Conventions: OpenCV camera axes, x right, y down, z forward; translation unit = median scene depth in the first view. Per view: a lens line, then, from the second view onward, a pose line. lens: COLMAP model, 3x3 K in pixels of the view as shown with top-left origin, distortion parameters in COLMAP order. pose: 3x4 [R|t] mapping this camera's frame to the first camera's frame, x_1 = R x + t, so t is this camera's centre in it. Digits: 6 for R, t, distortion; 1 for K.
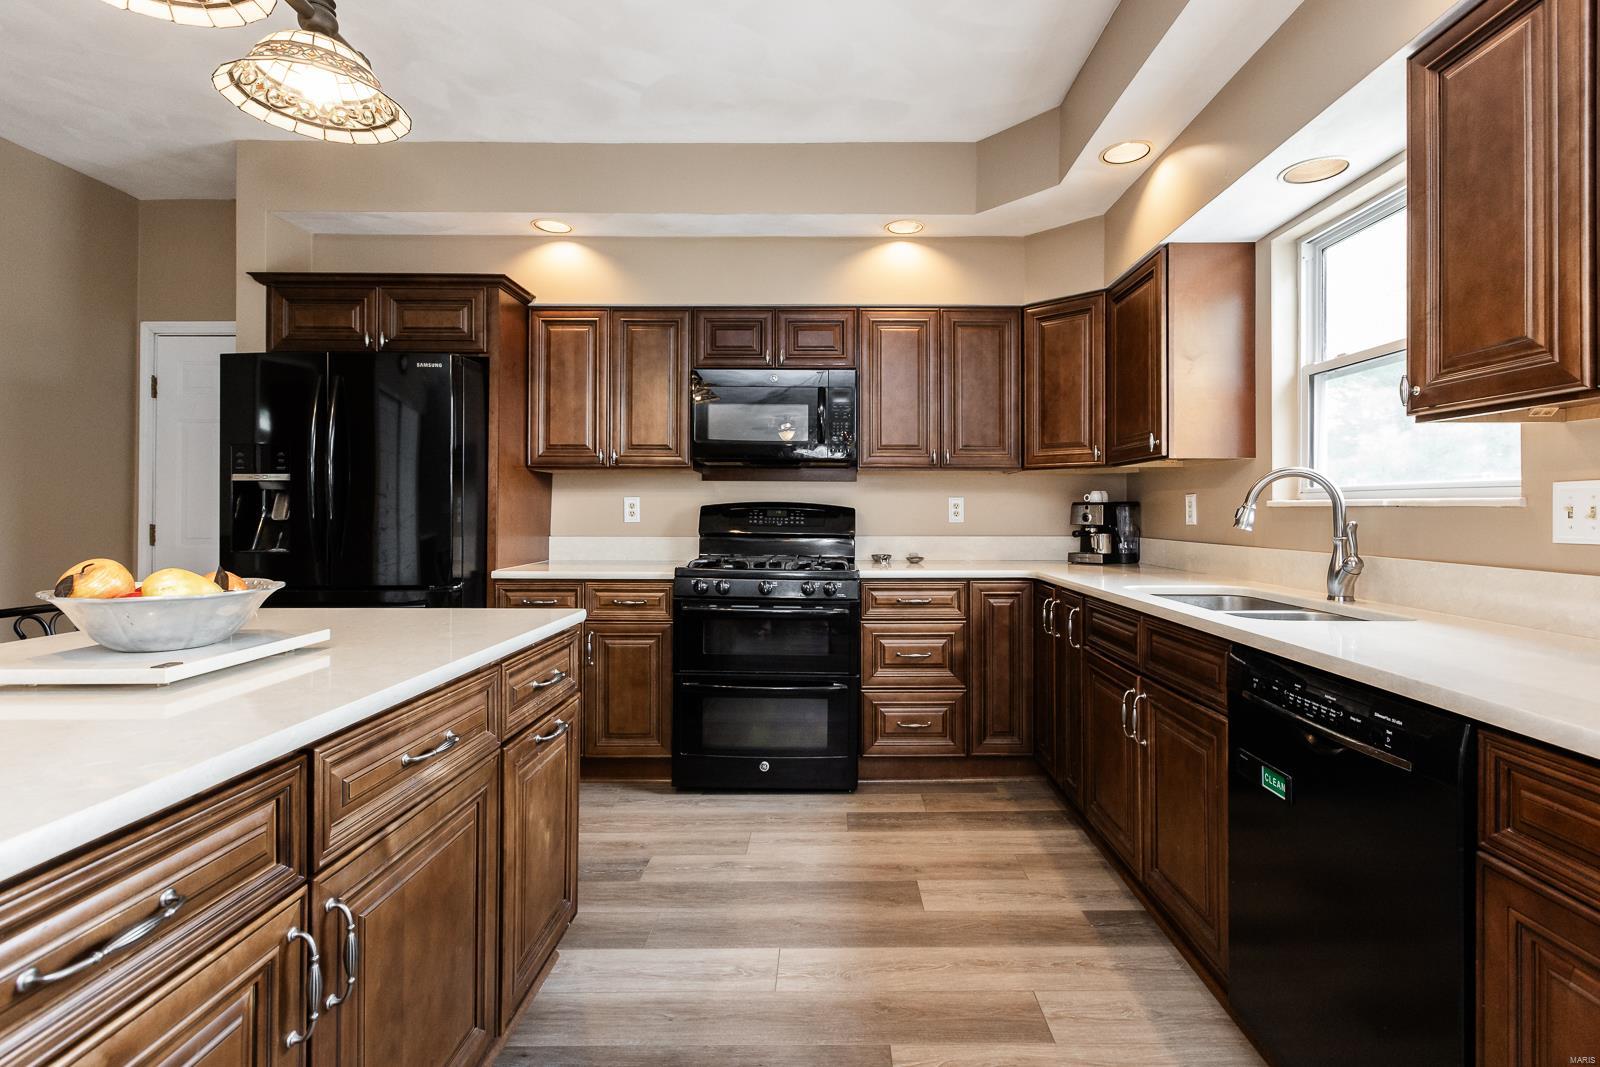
lens RADIAL K [[736.0, 0, 823.7], [0, 736.0, 505.4], [0, 0, 1]] dist [-0.003465, 0.003031]
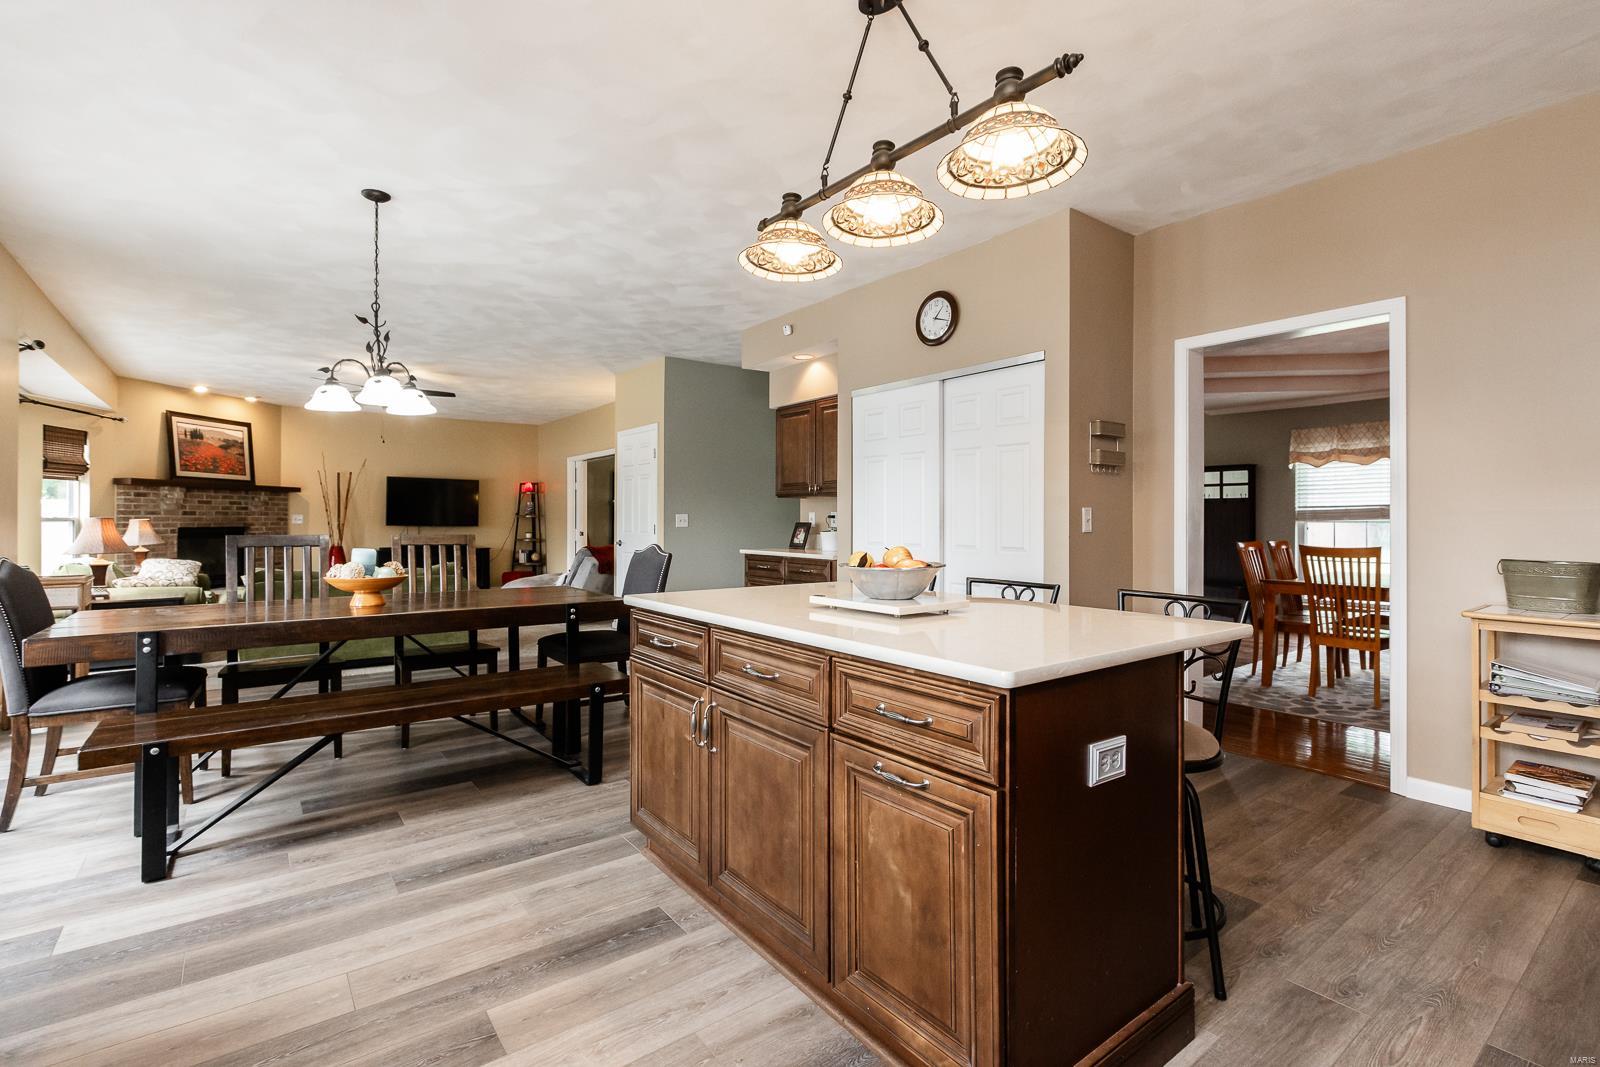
lens RADIAL K [[736.0, 0, 801.7], [0, 736.0, 522.6], [0, 0, 1]] dist [-0.003465, 0.003031]
pose [[-0.797692, 0.002964, -0.603058, 0.132460], [0.005705, 0.999980, -0.002632, 0.005602], [0.603038, -0.005540, -0.797693, 0.896533]]
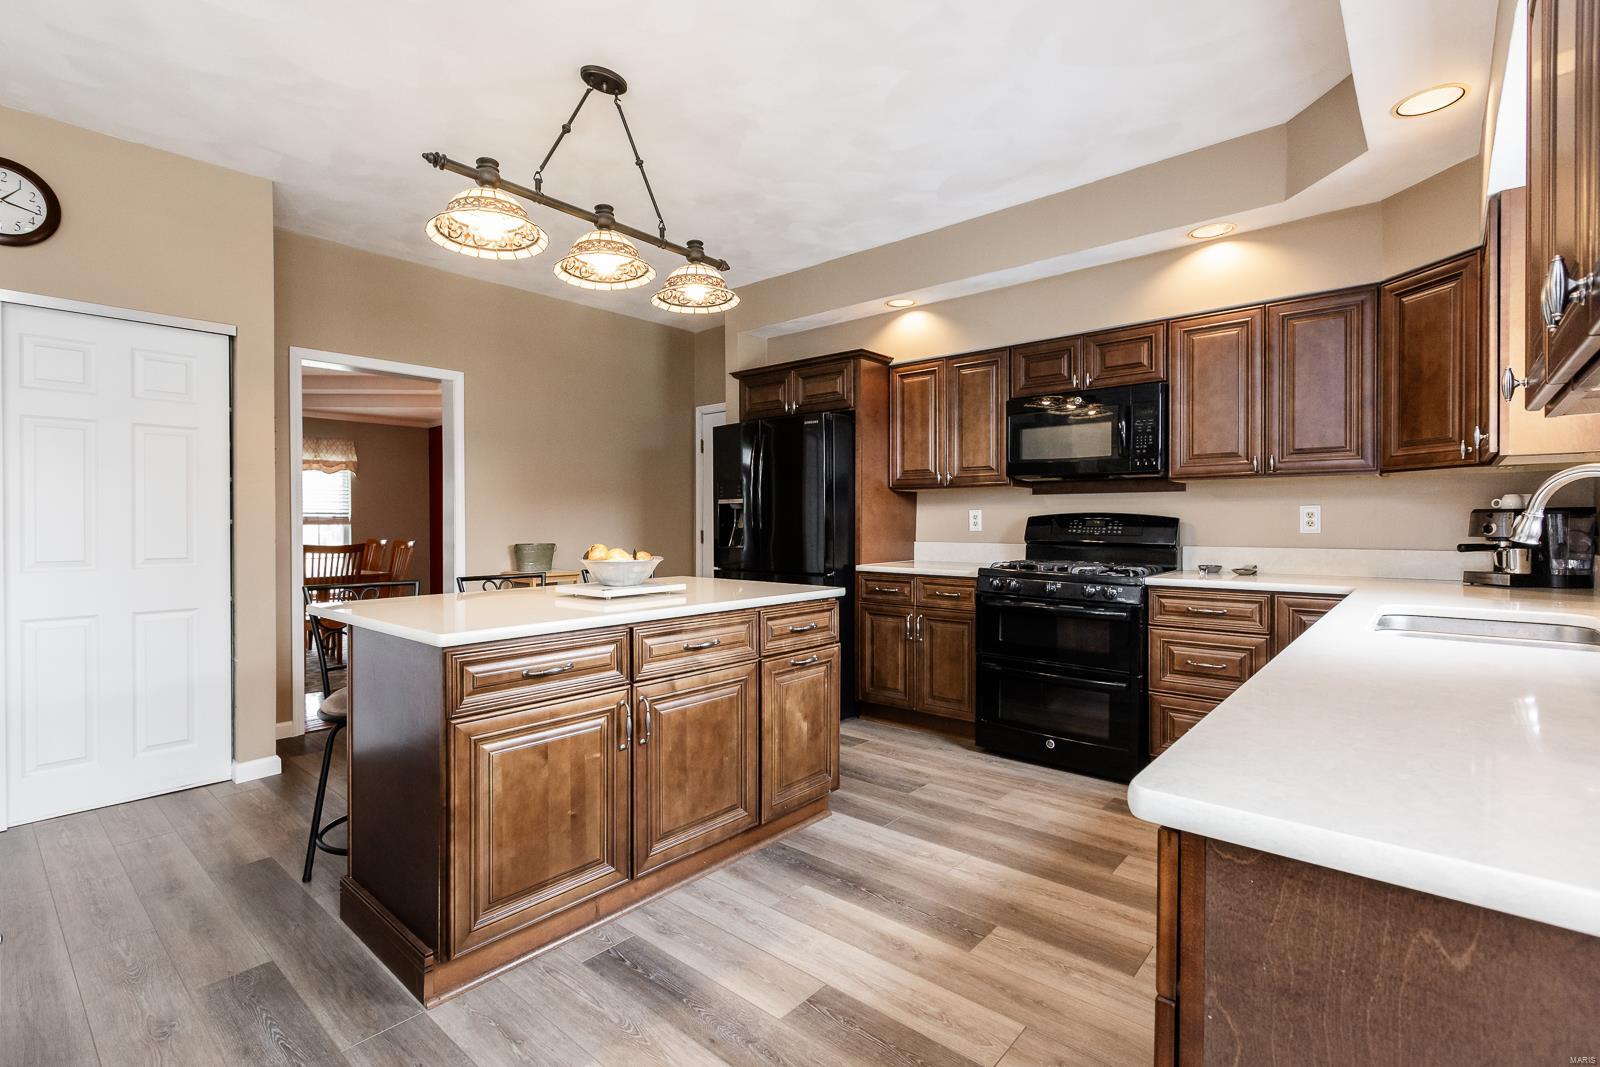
lens RADIAL K [[736.0, 0, 793.3], [0, 736.0, 528.5], [0, 0, 1]] dist [-0.003465, 0.003031]
pose [[0.755003, 0.003402, -0.655713, 0.361747], [0.008250, 0.999858, 0.014688, -0.001131], [0.655669, -0.016499, 0.754868, -0.120420]]
